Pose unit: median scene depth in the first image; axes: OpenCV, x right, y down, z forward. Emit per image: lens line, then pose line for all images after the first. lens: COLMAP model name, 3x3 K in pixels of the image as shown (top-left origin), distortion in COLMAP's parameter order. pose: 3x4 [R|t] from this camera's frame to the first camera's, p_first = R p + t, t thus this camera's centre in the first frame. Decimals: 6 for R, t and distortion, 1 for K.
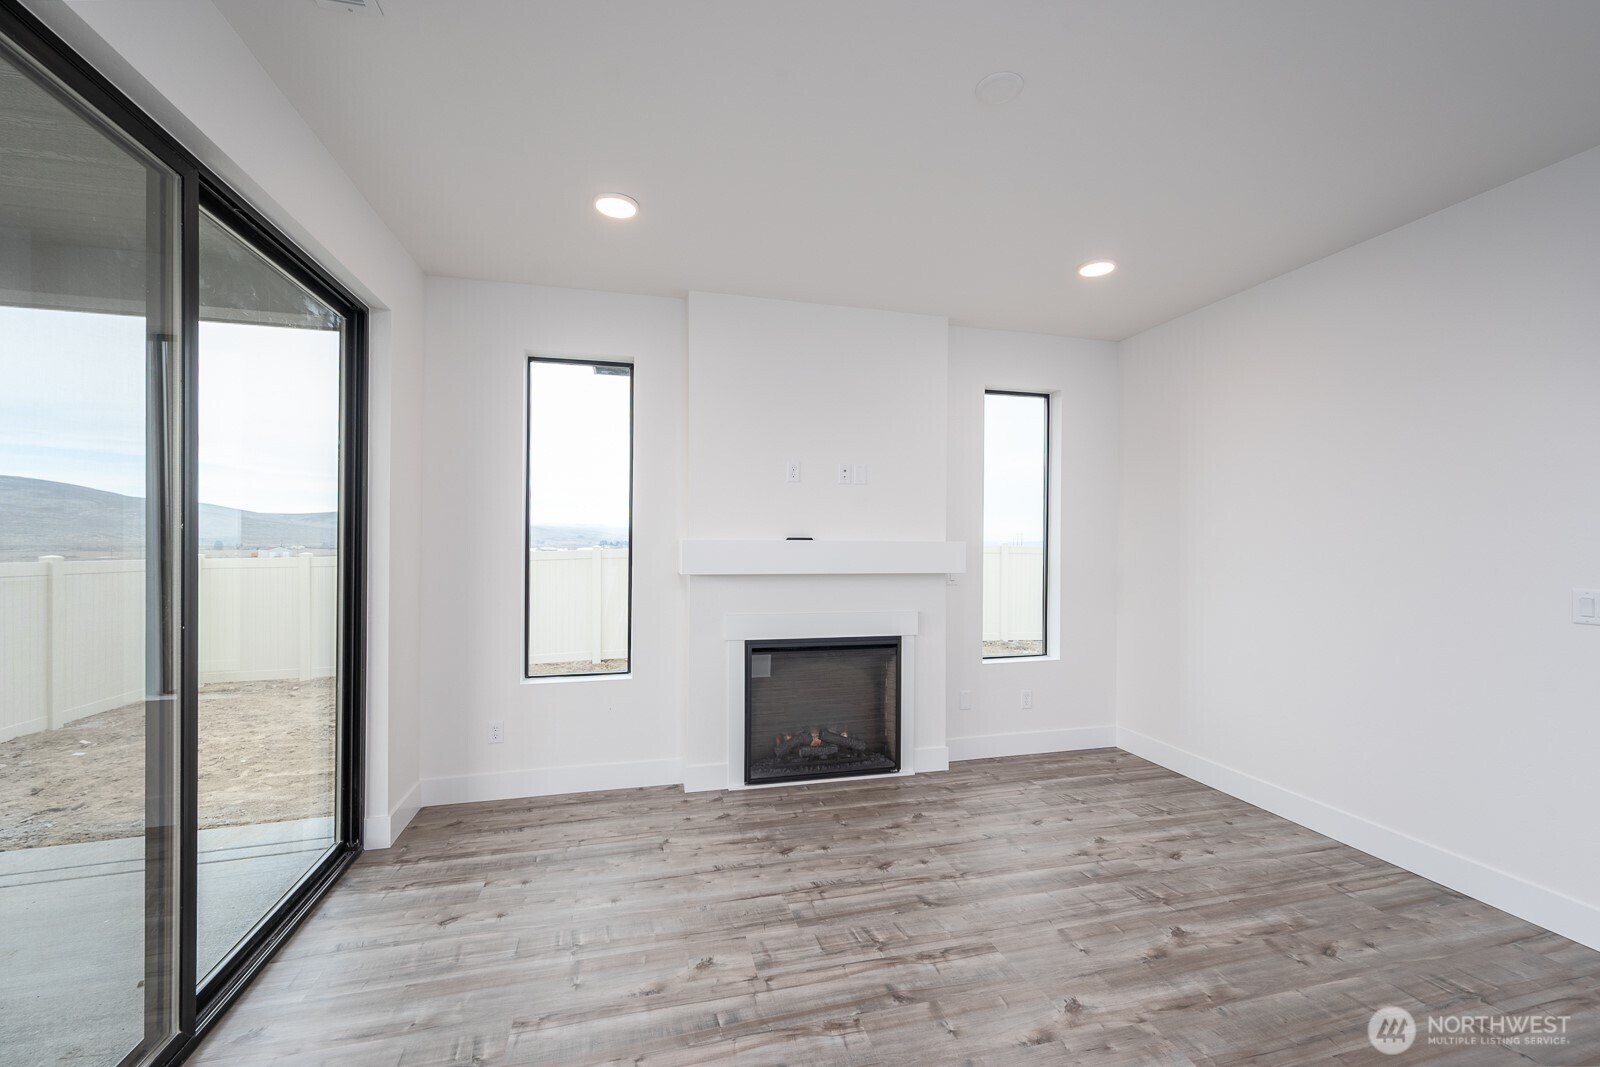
lens RADIAL K [[656.0, 0, 803.6], [0, 656.0, 550.1], [0, 0, 1]] dist [-0.002663, -0.000294]
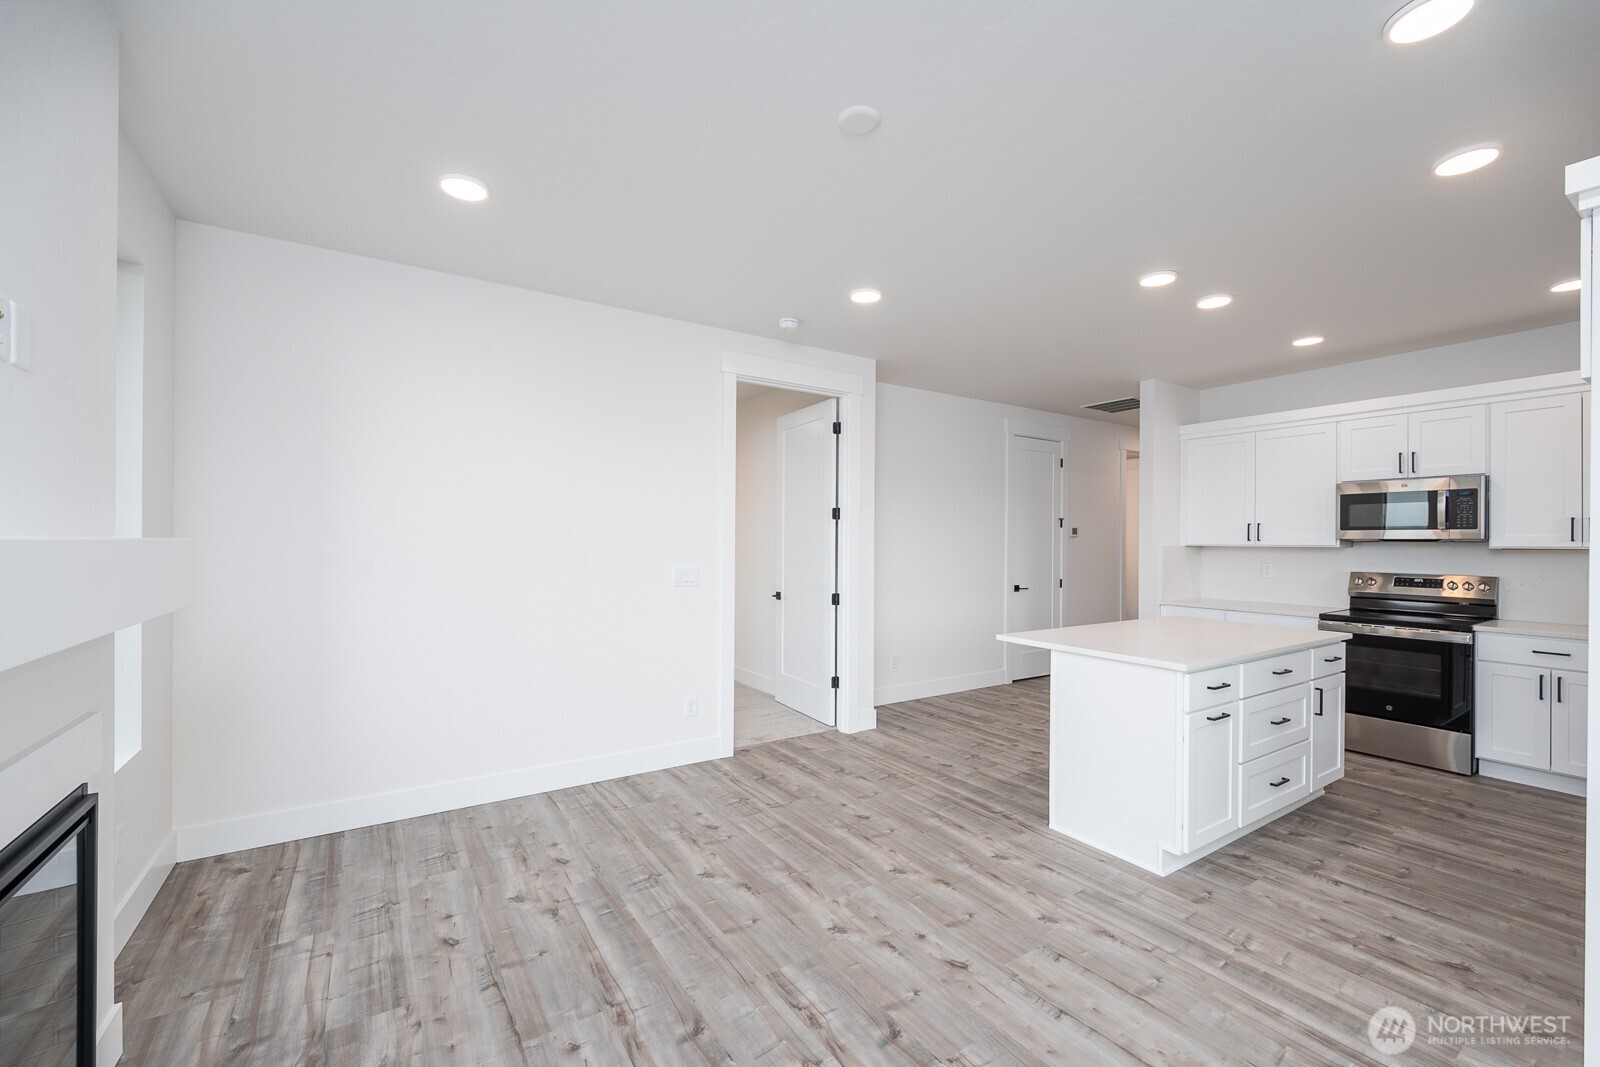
lens RADIAL K [[655.8, 0, 803.1], [0, 655.8, 542.8], [0, 0, 1]] dist [-0.001993, 0.000367]
pose [[-0.319929, -0.007826, 0.947409, -0.385961], [0.003360, 0.999950, 0.009395, -0.013461], [-0.947436, 0.006189, -0.319886, 0.792640]]
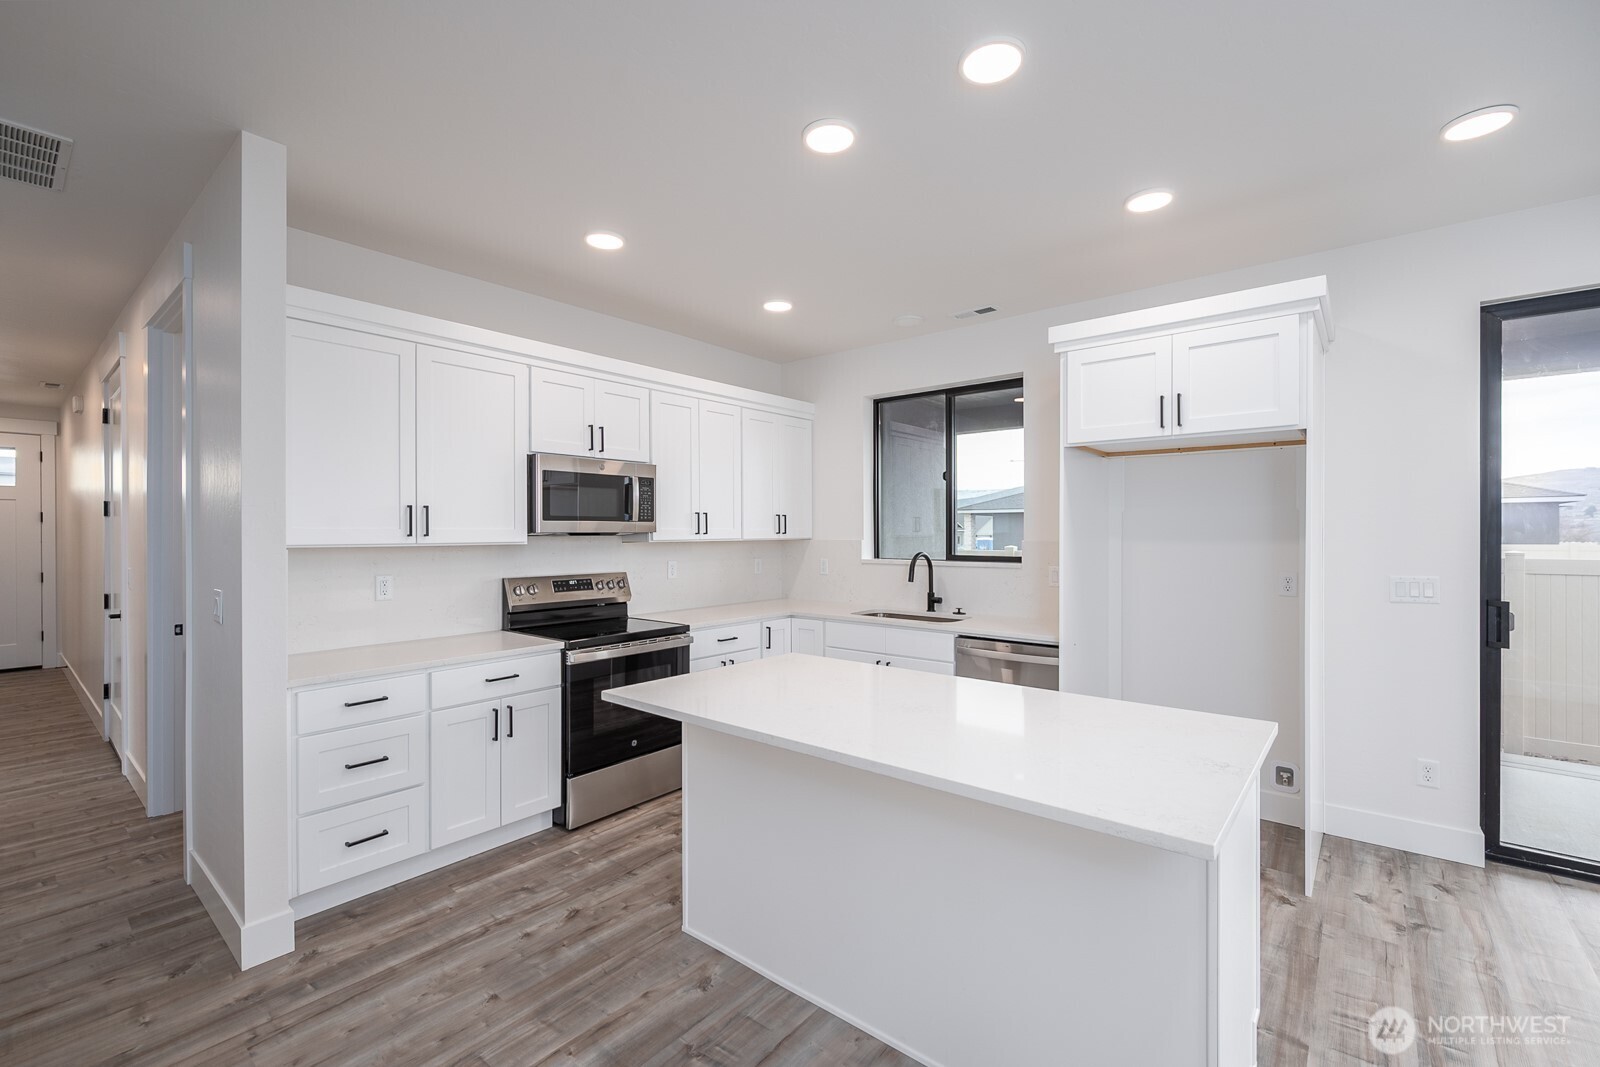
lens RADIAL K [[687.8, 0, 803.1], [0, 687.8, 531.6], [0, 0, 1]] dist [-0.000685, 0.000045]
pose [[-0.809064, -0.002421, -0.587715, 0.787155], [-0.007981, 0.999945, 0.006867, -0.016447], [0.587666, 0.010246, -0.809039, 0.359986]]
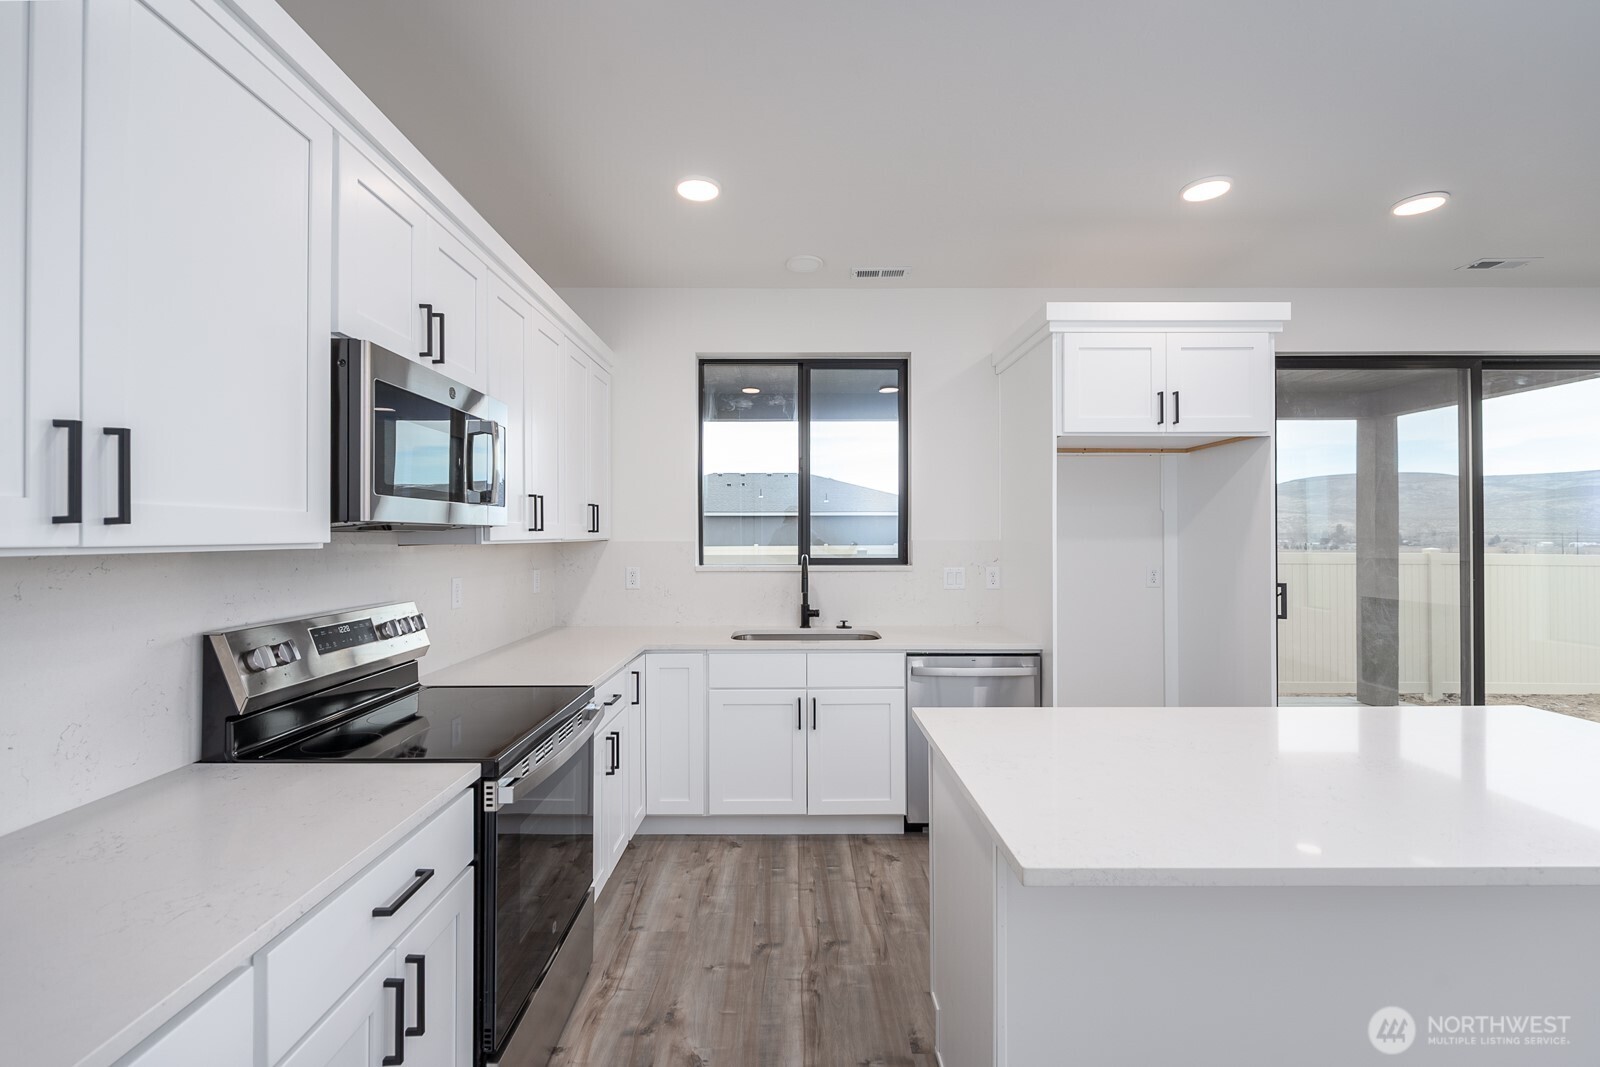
lens RADIAL K [[692.0, 0, 792.5], [0, 692.0, 532.6], [0, 0, 1]] dist [-0.001368, -0.000317]
pose [[-0.247031, -0.009118, -0.968965, 0.865768], [-0.010379, 0.999923, -0.006763, 0.002044], [0.968952, 0.008386, -0.247107, -0.290053]]
